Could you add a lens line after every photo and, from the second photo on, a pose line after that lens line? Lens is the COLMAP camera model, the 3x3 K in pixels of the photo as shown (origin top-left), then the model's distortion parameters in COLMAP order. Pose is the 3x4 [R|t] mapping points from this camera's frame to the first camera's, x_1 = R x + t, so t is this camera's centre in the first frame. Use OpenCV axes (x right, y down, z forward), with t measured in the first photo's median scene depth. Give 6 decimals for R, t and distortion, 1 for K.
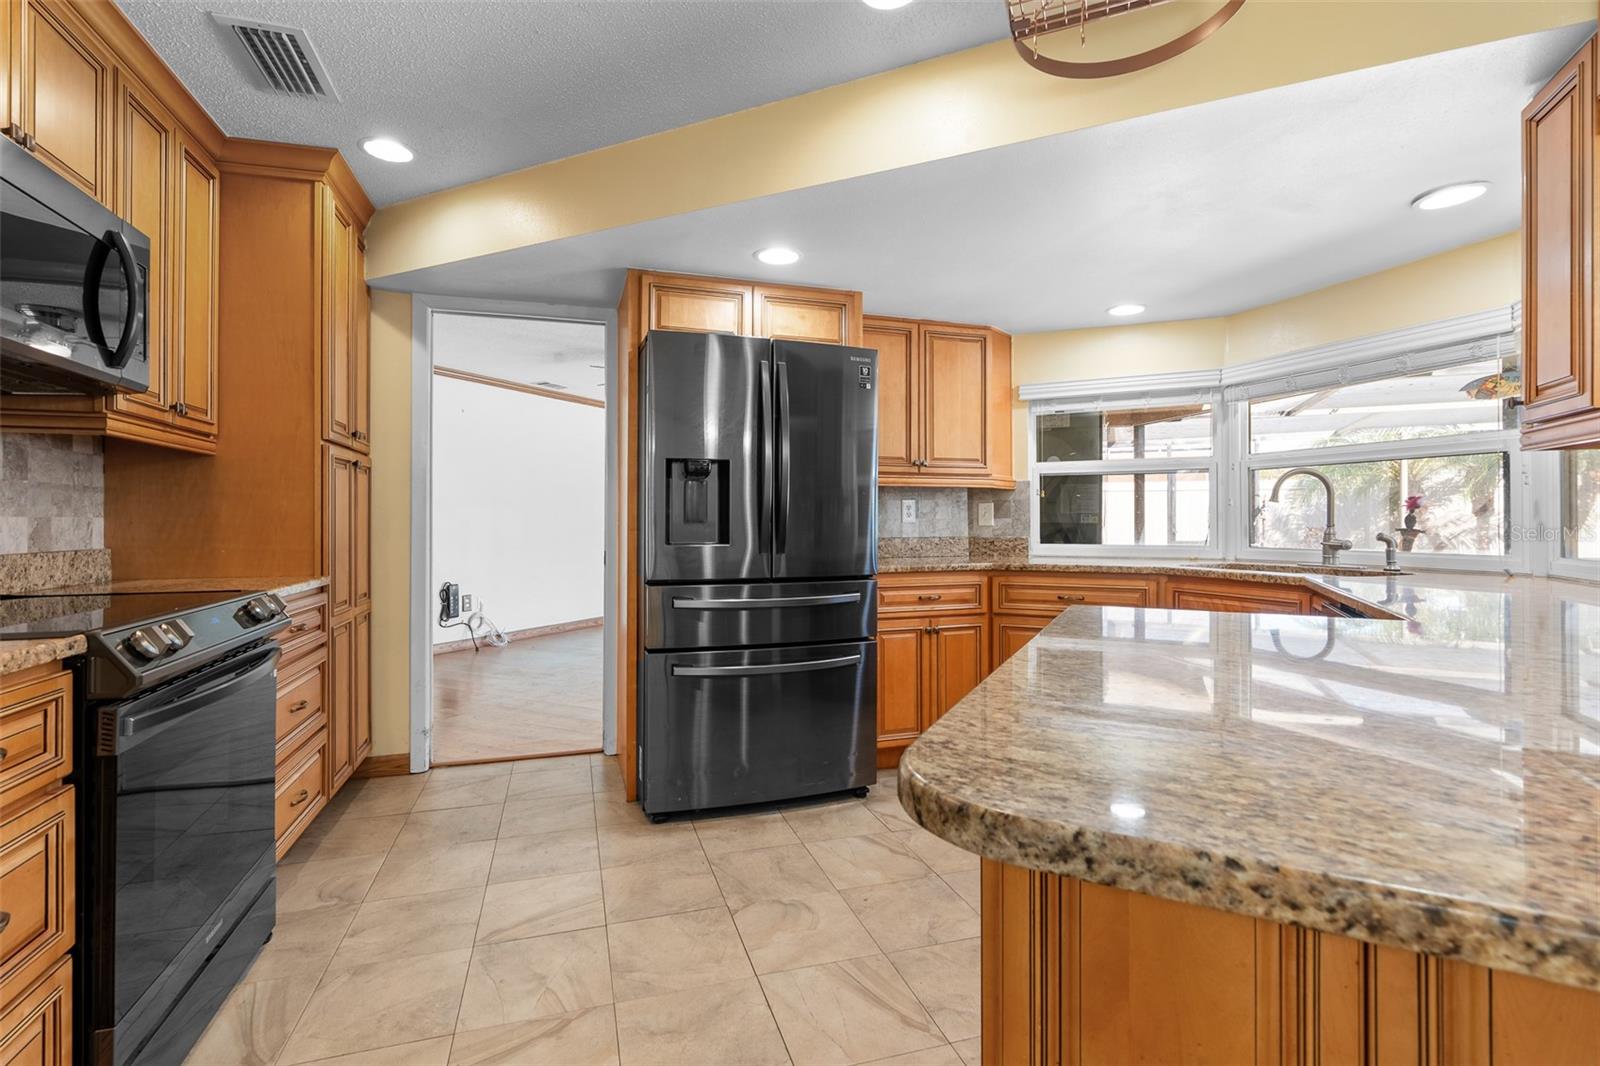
lens RADIAL K [[731.0, 0, 798.1], [0, 731.0, 511.7], [0, 0, 1]] dist [-0.004662, 0.000007]
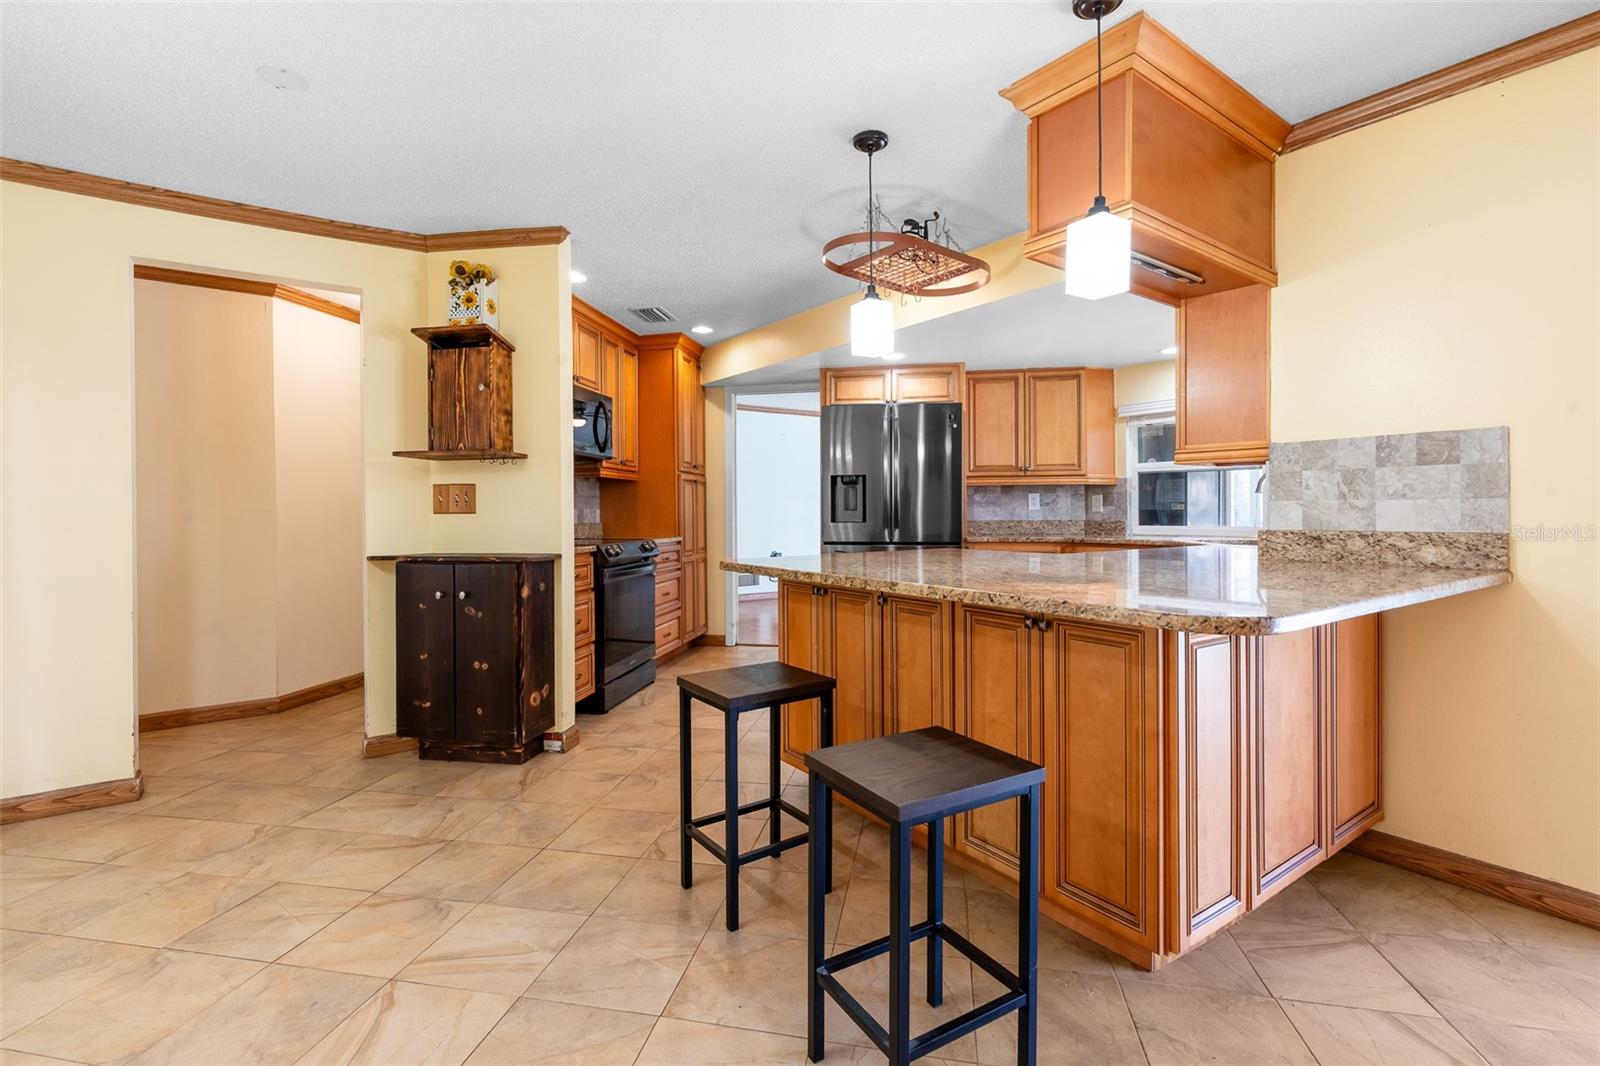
lens RADIAL K [[731.0, 0, 798.1], [0, 731.0, 511.7], [0, 0, 1]] dist [-0.004662, 0.000007]
pose [[0.879591, -0.003968, -0.475714, 0.563751], [0.010589, 0.999881, 0.011240, -0.002915], [0.475613, -0.014924, 0.879528, -0.593892]]
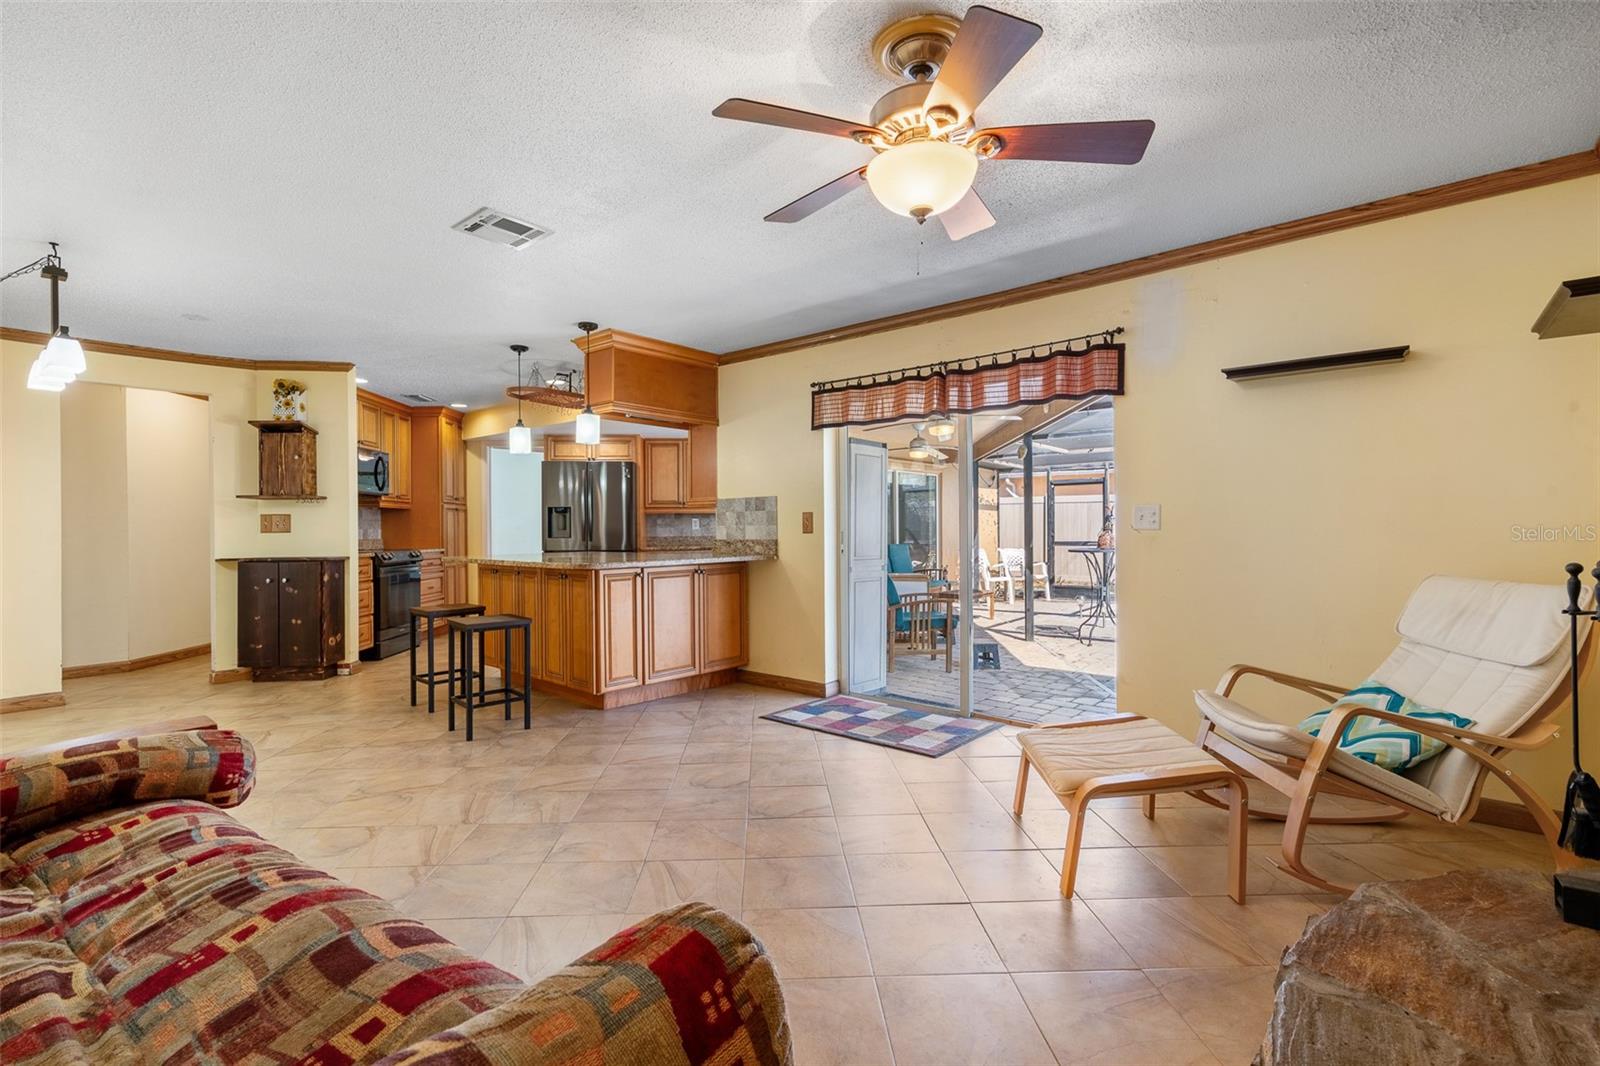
lens RADIAL K [[725.7, 0, 795.1], [0, 725.7, 526.3], [0, 0, 1]] dist [-0.000177, 0.000069]
pose [[0.966023, -0.006904, -0.258366, 1.315699], [0.009405, 0.999920, 0.008445, -0.012106], [0.258287, -0.010588, 0.966010, -1.301759]]
